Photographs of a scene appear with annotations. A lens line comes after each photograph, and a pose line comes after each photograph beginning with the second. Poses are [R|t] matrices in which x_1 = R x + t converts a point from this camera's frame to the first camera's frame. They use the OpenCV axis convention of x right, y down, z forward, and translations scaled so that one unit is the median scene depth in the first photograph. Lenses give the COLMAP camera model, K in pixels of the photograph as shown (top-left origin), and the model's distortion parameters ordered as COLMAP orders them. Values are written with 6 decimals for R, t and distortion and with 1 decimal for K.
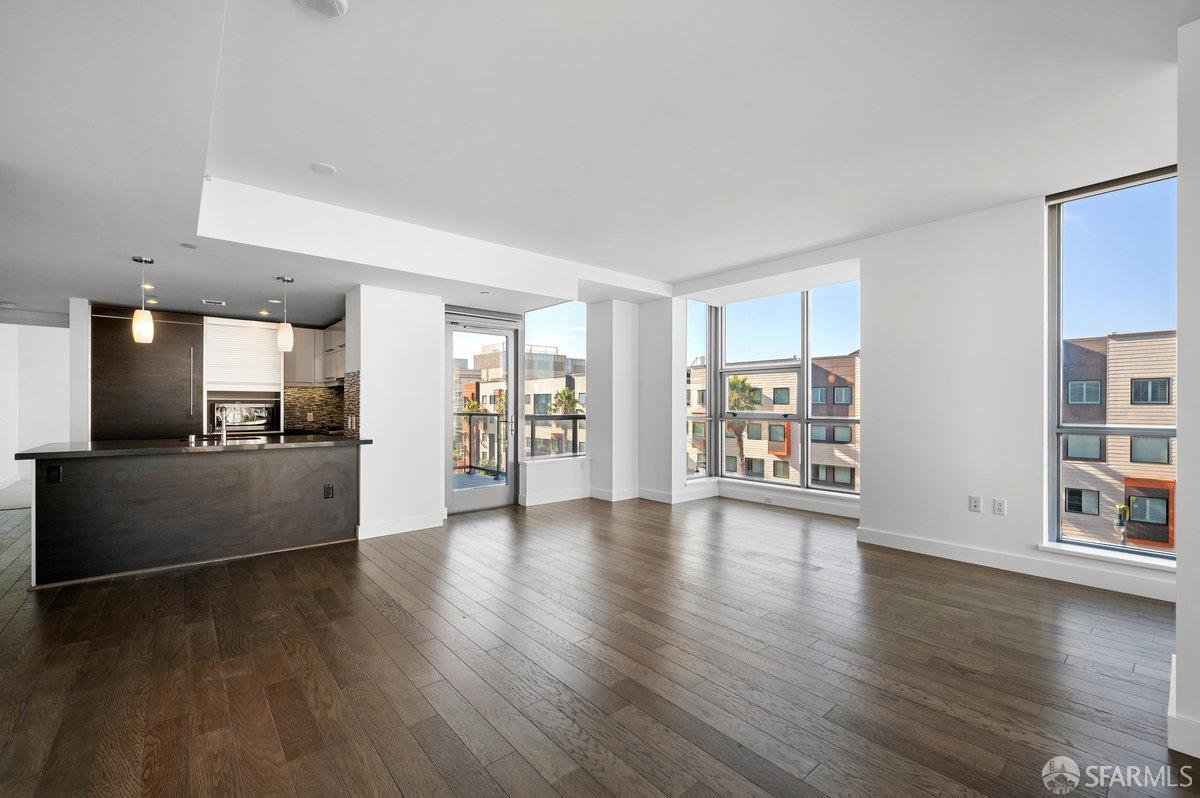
lens RADIAL K [[507.1, 0, 595.3], [0, 507.1, 408.5], [0, 0, 1]] dist [0.000022, 0.000303]
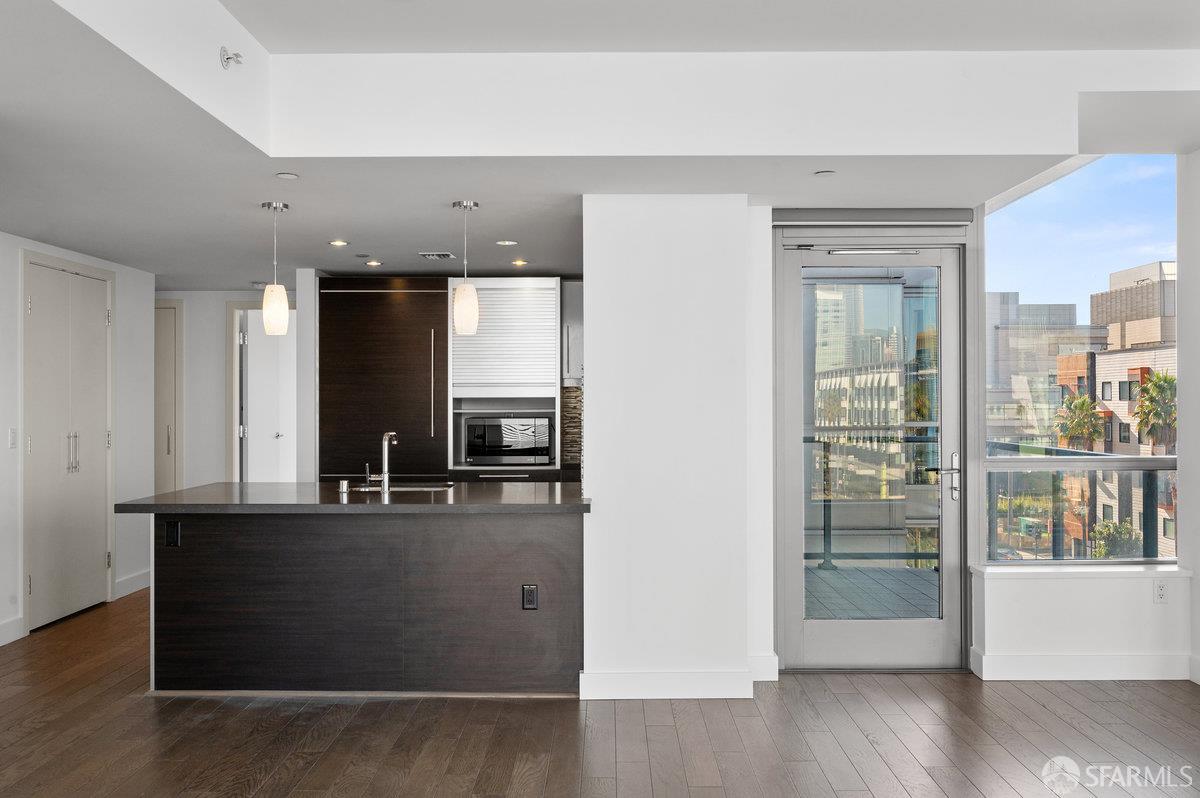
lens RADIAL K [[998.3, 0, 601.4], [0, 998.3, 397.0], [0, 0, 1]] dist [0.001777, -0.005372]
pose [[0.762726, -0.006401, -0.646690, 0.145792], [-0.000306, 0.999947, -0.010259, -0.023916], [0.646722, 0.008023, 0.762684, 0.189813]]
